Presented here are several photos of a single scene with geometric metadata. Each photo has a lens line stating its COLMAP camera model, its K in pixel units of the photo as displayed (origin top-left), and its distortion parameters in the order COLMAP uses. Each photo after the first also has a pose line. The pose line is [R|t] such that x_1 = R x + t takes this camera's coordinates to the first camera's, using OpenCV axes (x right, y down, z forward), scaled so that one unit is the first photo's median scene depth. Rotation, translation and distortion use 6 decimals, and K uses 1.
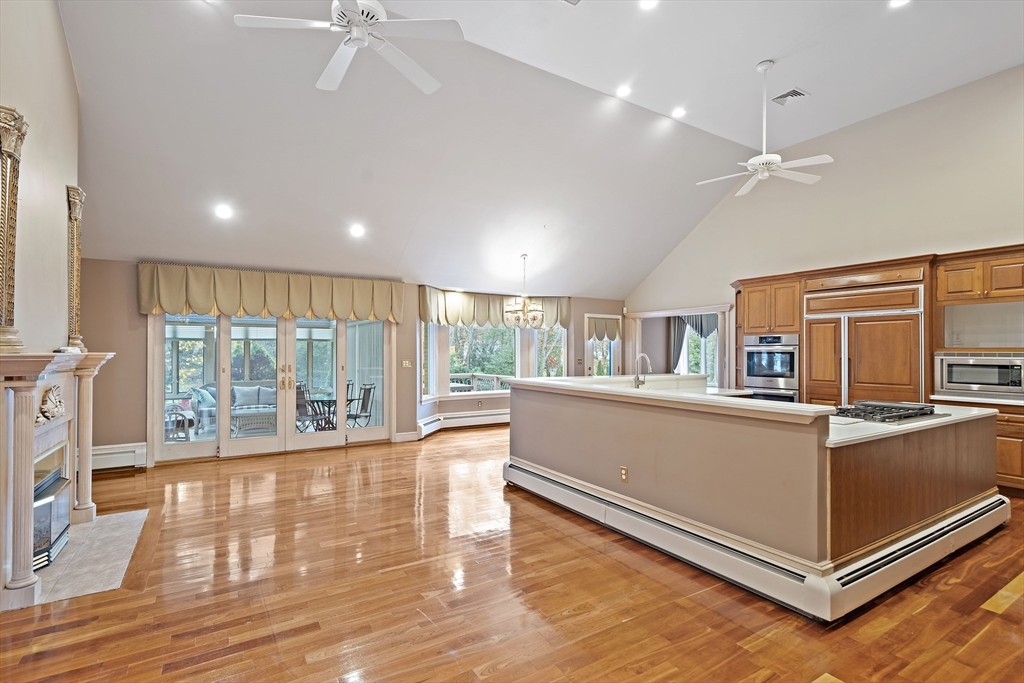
lens RADIAL K [[481.7, 0, 515.0], [0, 481.7, 346.5], [0, 0, 1]] dist [-0.000573, 0.000607]
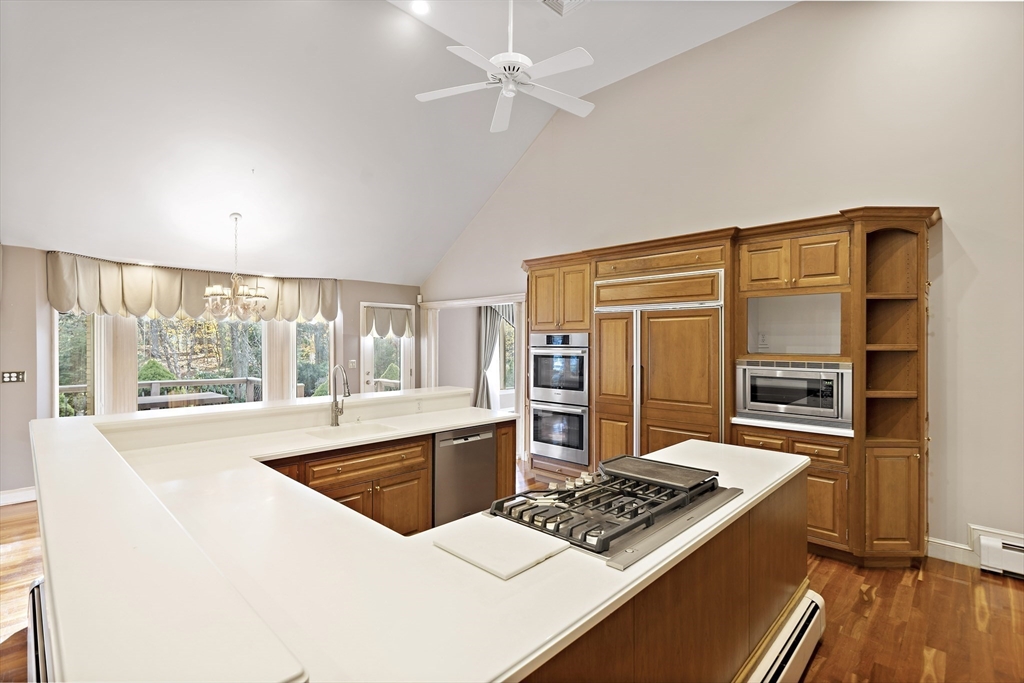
lens RADIAL K [[481.7, 0, 508.1], [0, 481.7, 340.0], [0, 0, 1]] dist [-0.000573, 0.000607]
pose [[0.970446, -0.001849, 0.241312, 0.304363], [0.000064, 0.999973, 0.007404, -0.021401], [-0.241319, -0.007170, 0.970419, 0.316029]]
